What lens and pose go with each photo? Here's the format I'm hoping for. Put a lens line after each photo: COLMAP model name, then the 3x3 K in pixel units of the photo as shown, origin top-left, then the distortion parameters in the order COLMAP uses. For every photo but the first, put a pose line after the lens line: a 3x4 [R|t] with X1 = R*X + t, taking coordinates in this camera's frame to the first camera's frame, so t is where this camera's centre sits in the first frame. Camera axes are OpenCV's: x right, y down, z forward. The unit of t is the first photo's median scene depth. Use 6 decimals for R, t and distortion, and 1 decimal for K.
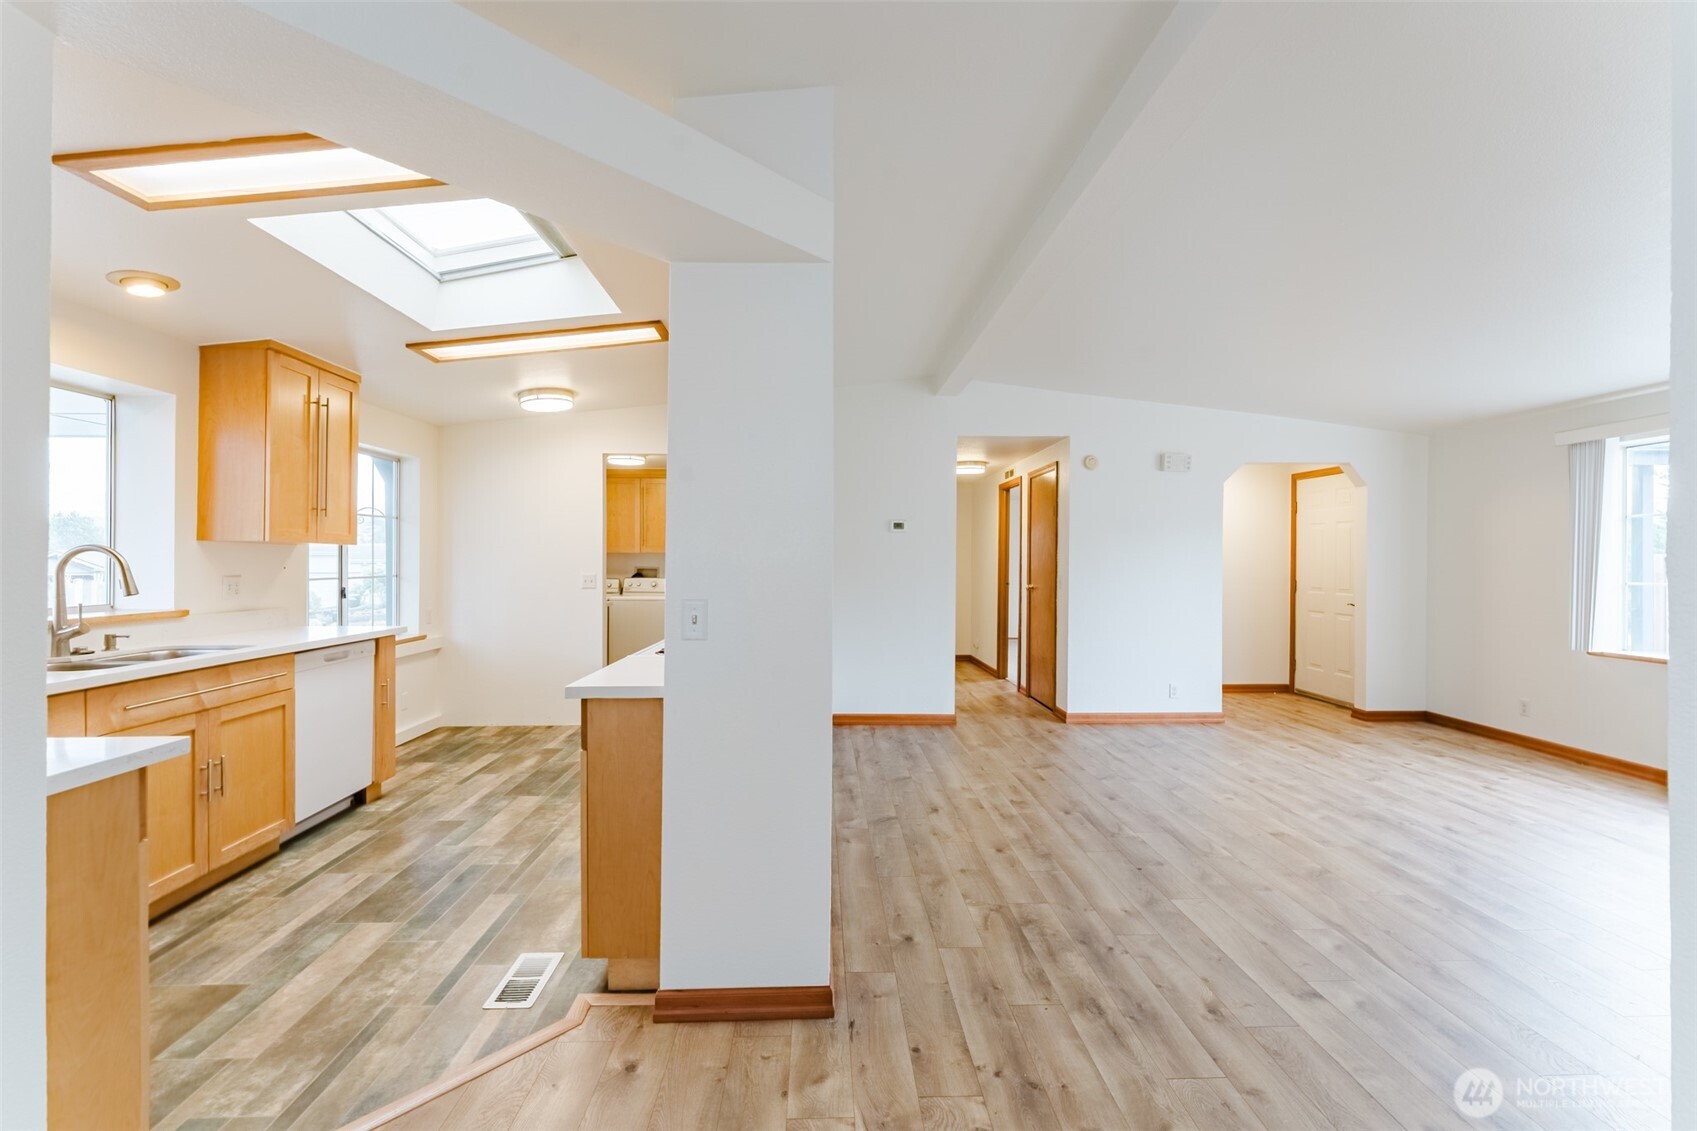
lens RADIAL K [[716.1, 0, 847.3], [0, 716.1, 560.8], [0, 0, 1]] dist [-0.000232, 0.000023]
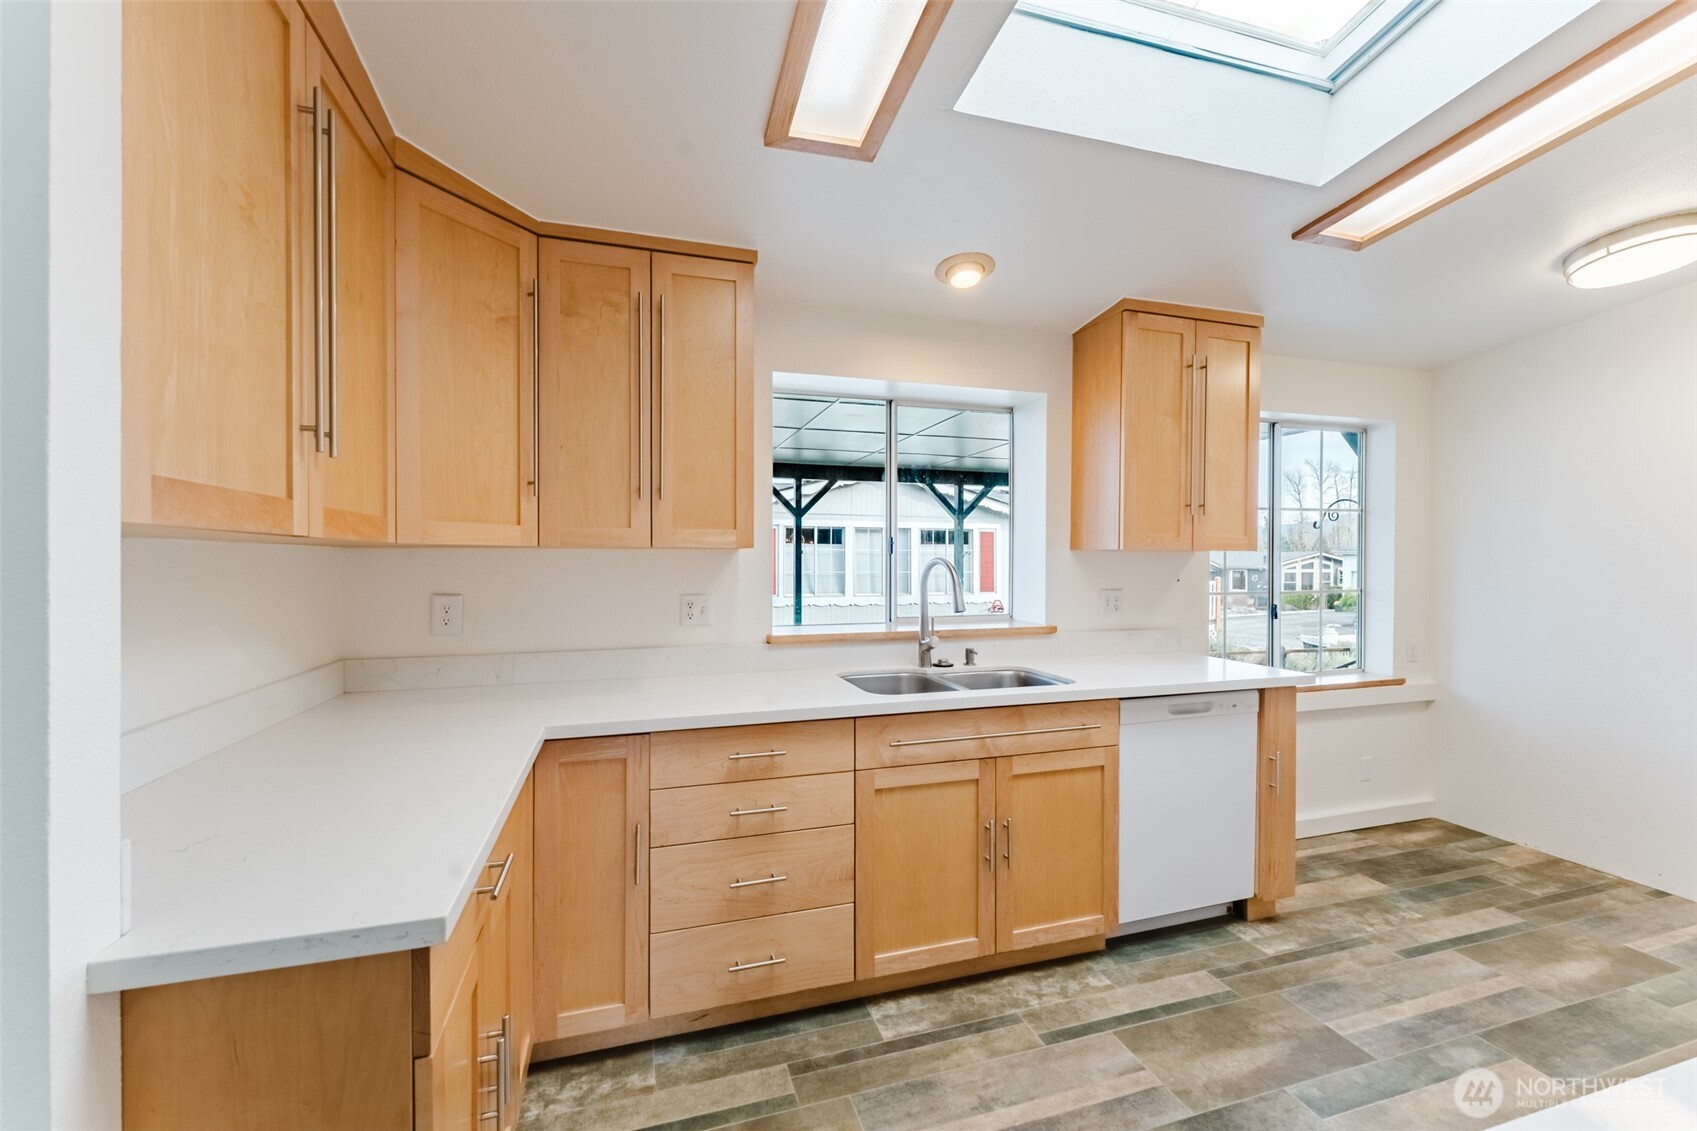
lens RADIAL K [[690.3, 0, 844.1], [0, 690.3, 564.8], [0, 0, 1]] dist [-0.000705, 0.000014]
pose [[0.248774, 0.007121, -0.968535, -0.128235], [-0.000124, 0.999973, 0.007321, -0.015221], [0.968562, -0.001701, 0.248768, 0.484310]]
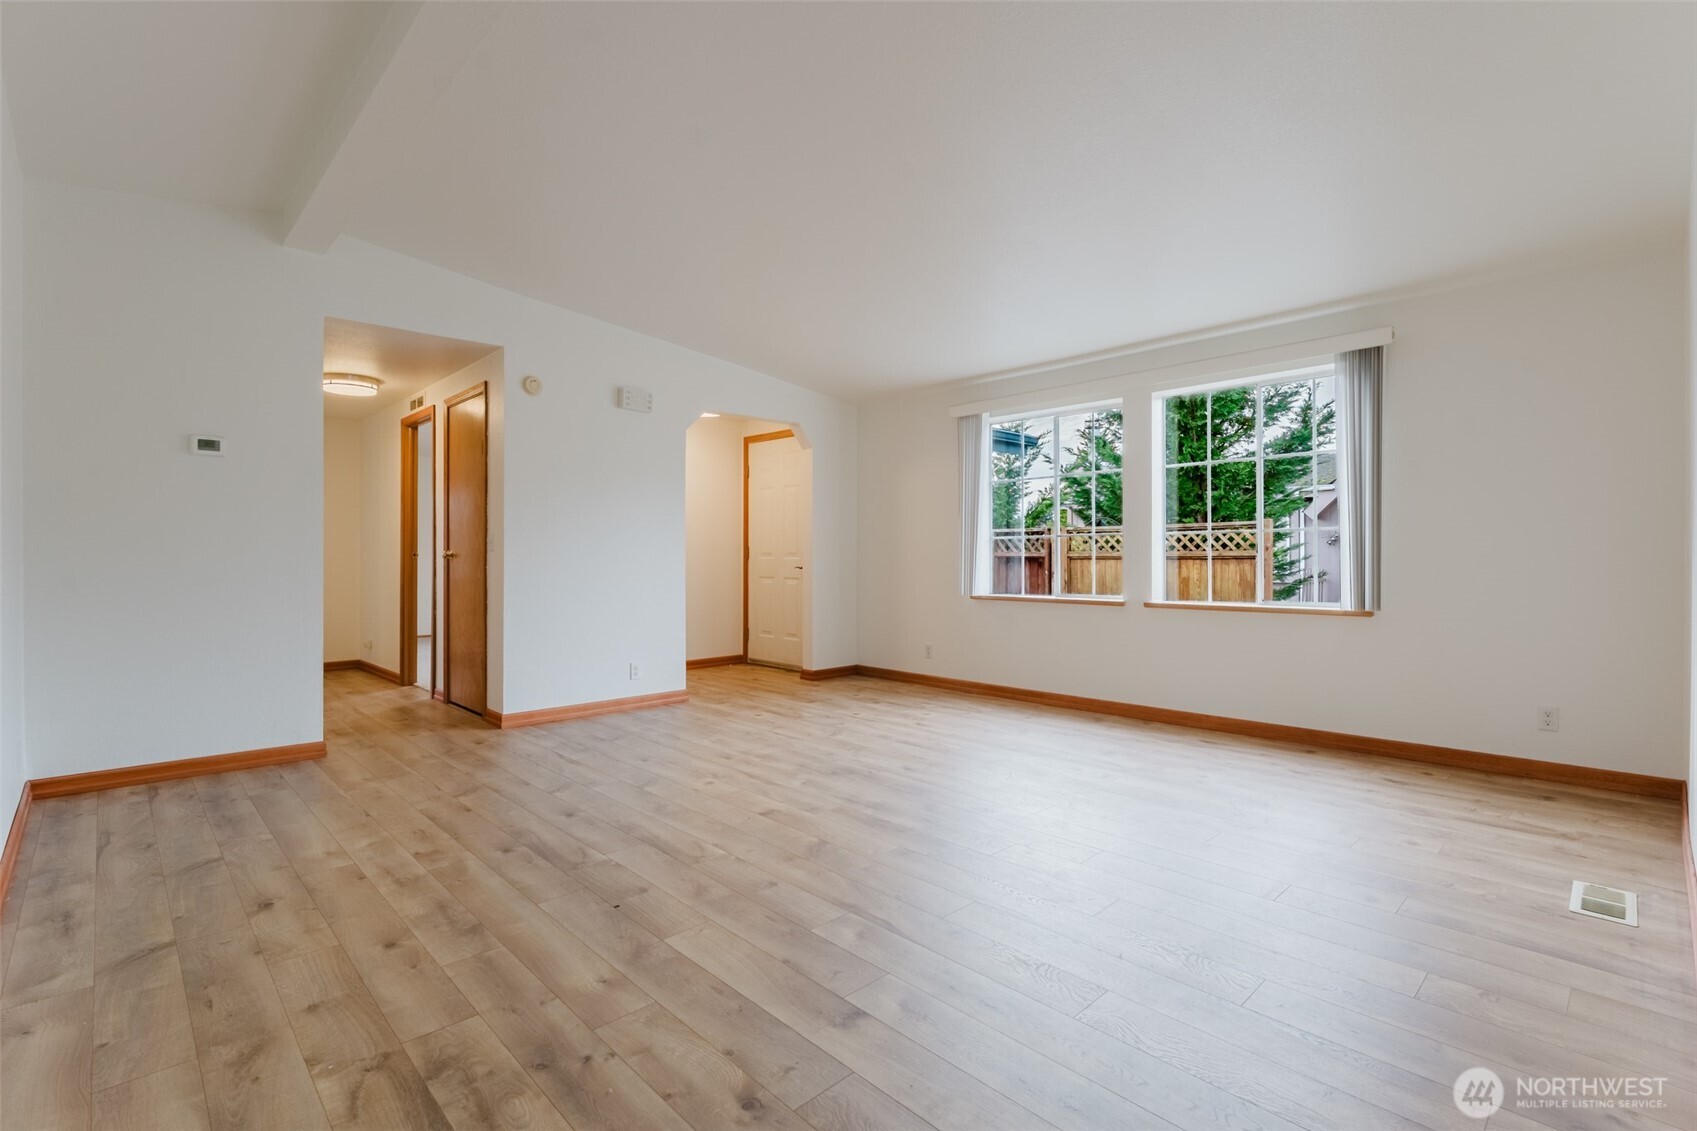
lens RADIAL K [[780.8, 0, 857.1], [0, 780.8, 556.4], [0, 0, 1]] dist [0.000268, 0.000251]
pose [[0.745724, -0.007533, 0.666212, 0.065628], [0.004791, 0.999971, 0.005944, 0.072218], [-0.666238, -0.001241, 0.745738, 0.235214]]
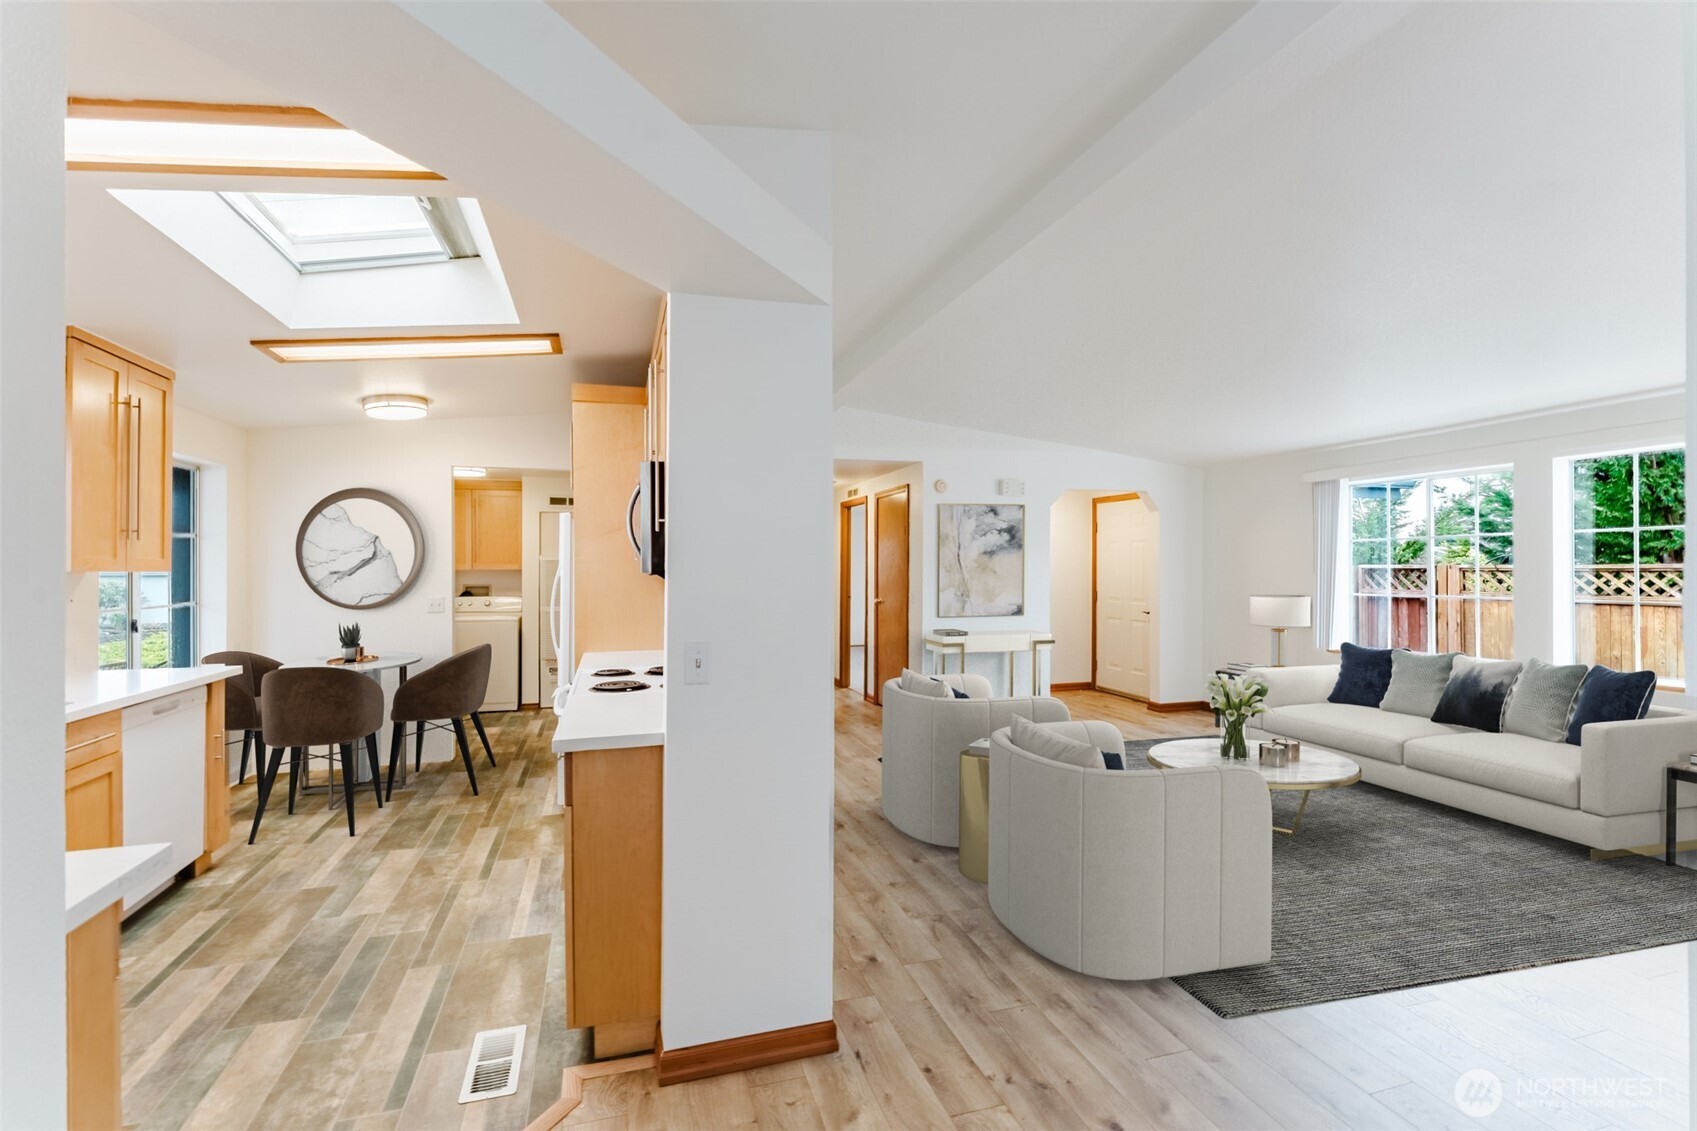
lens RADIAL K [[703.3, 0, 808.2], [0, 703.3, 567.3], [0, 0, 1]] dist [0.000184, -0.000069]
pose [[0.973607, -0.005037, 0.228177, -0.163644], [0.005271, 0.999986, -0.000415, -0.026764], [-0.228172, 0.001606, 0.973620, 0.022424]]
